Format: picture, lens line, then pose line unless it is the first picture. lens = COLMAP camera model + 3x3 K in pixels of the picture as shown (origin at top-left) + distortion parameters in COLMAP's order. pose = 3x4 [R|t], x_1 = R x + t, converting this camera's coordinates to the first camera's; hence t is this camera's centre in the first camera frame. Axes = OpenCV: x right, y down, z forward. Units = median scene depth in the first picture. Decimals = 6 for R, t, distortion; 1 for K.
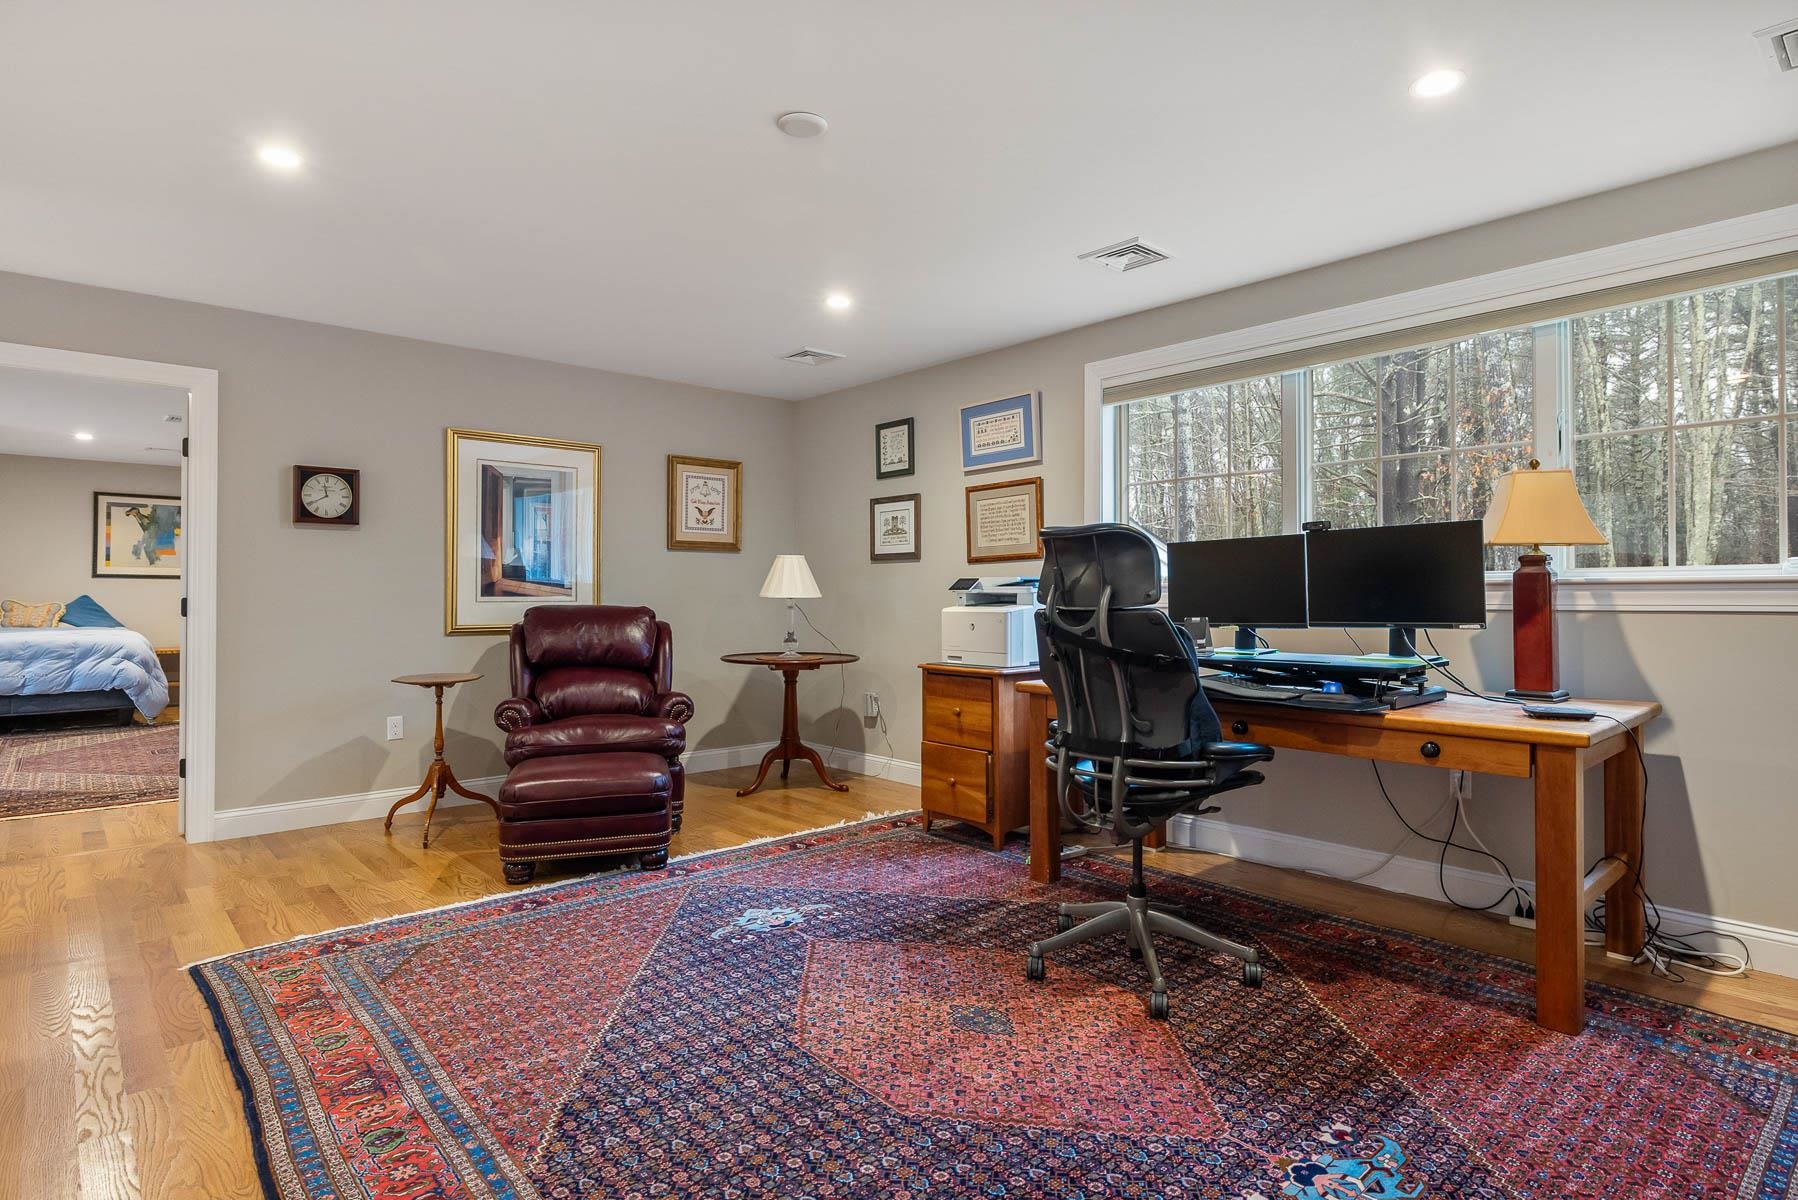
lens RADIAL K [[921.7, 0, 891.3], [0, 921.7, 586.1], [0, 0, 1]] dist [-0.002753, -0.000359]
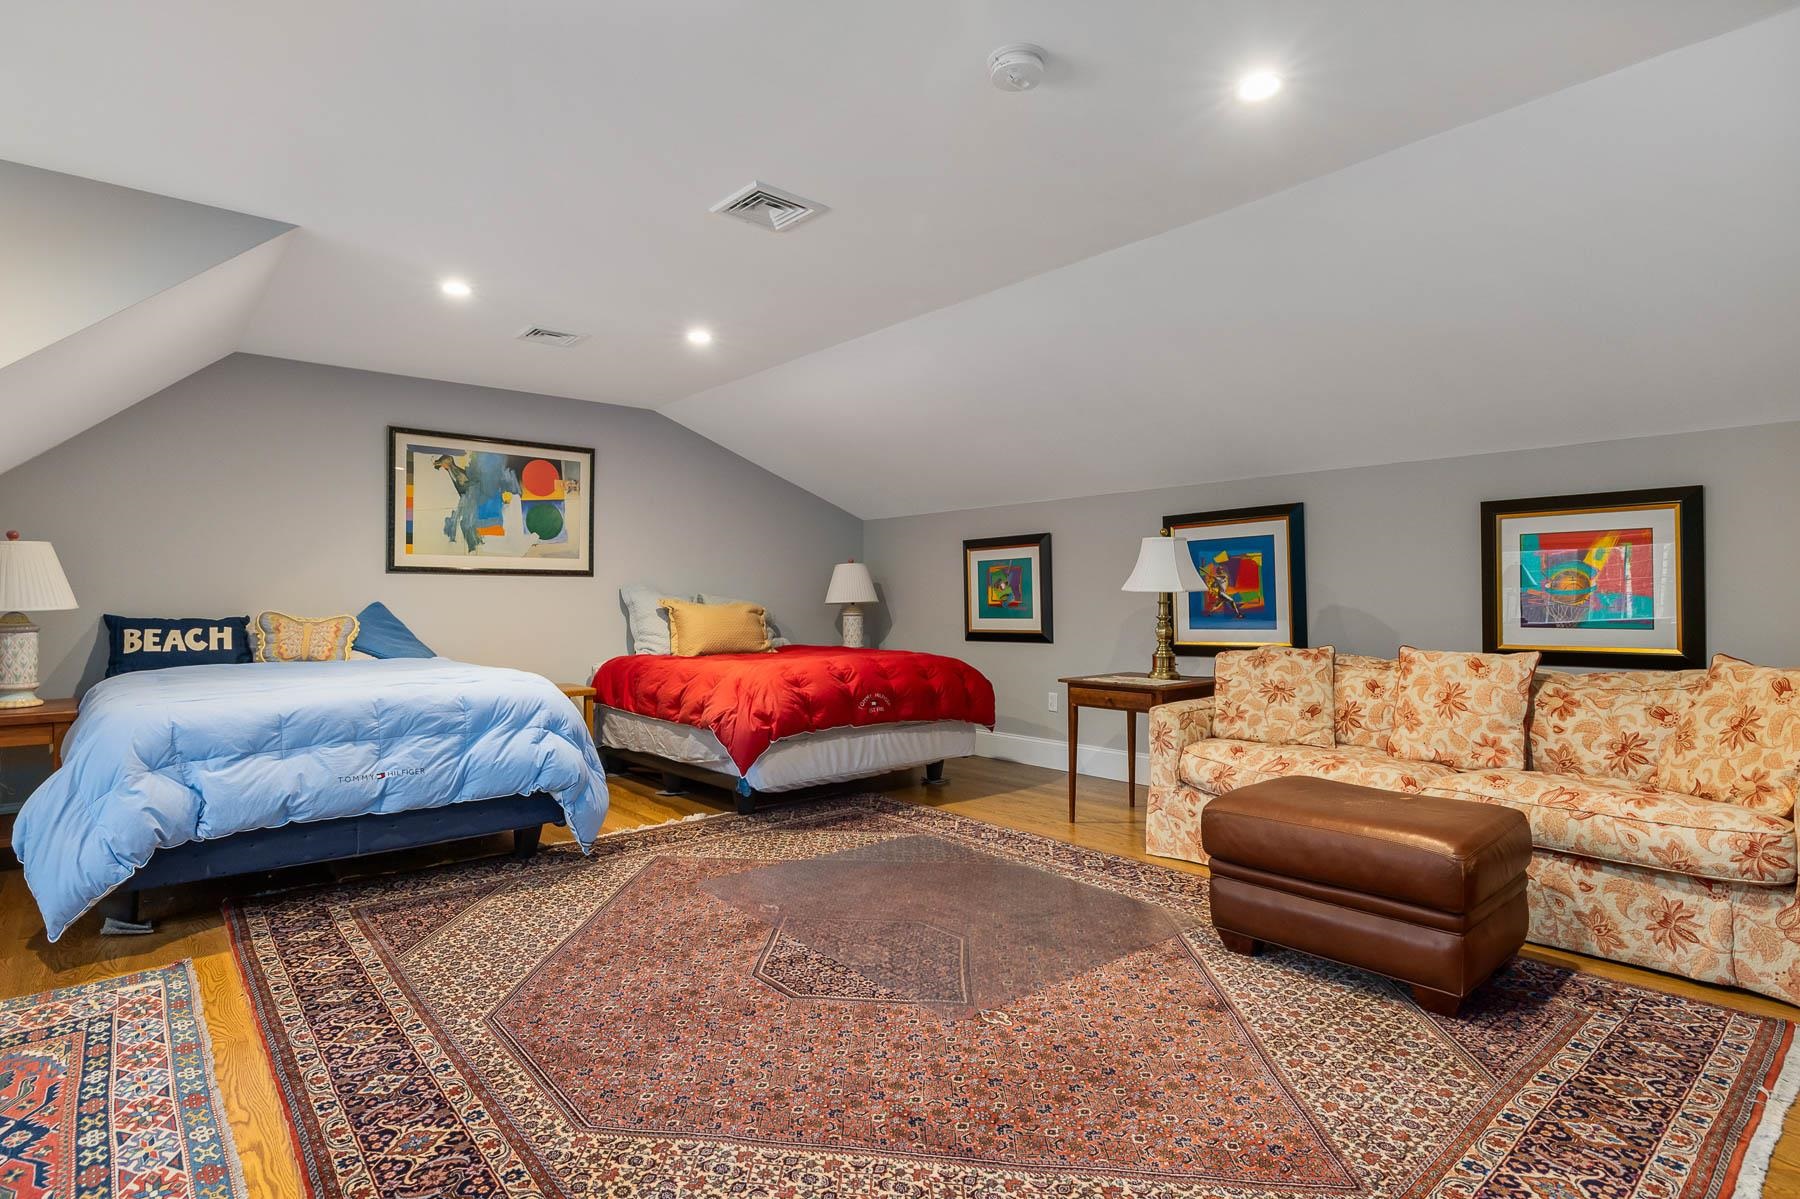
lens RADIAL K [[922.8, 0, 898.2], [0, 922.8, 596.4], [0, 0, 1]] dist [-0.002753, -0.000359]
pose [[0.999428, -0.005288, -0.033414, -0.618685], [0.005536, 0.999958, 0.007351, 0.003979], [0.033374, -0.007532, 0.999415, 0.499465]]
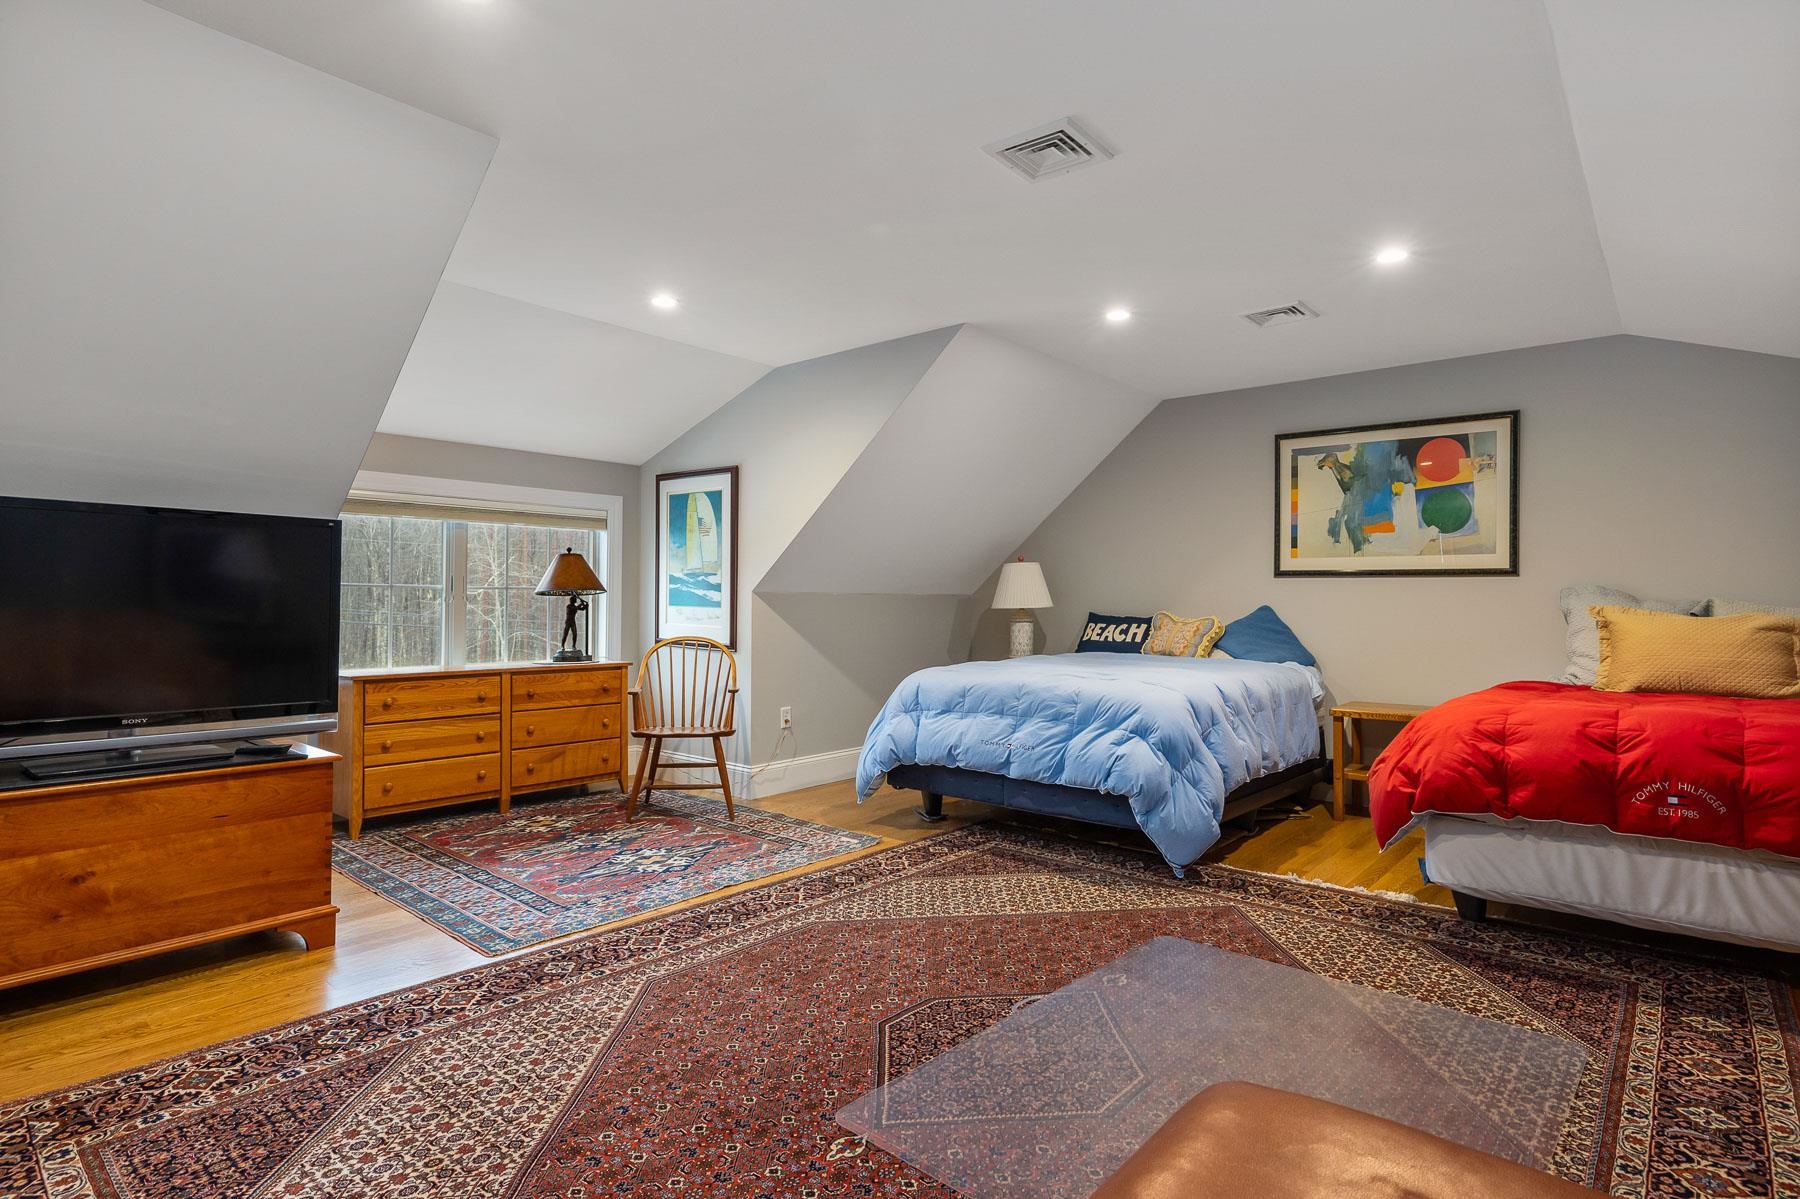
lens RADIAL K [[922.8, 0, 892.9], [0, 922.8, 595.8], [0, 0, 1]] dist [-0.002753, -0.000359]
pose [[0.120918, -0.005902, -0.992645, -0.350379], [0.002735, 0.999981, -0.005613, 0.006709], [0.992659, -0.002036, 0.120932, 0.800827]]
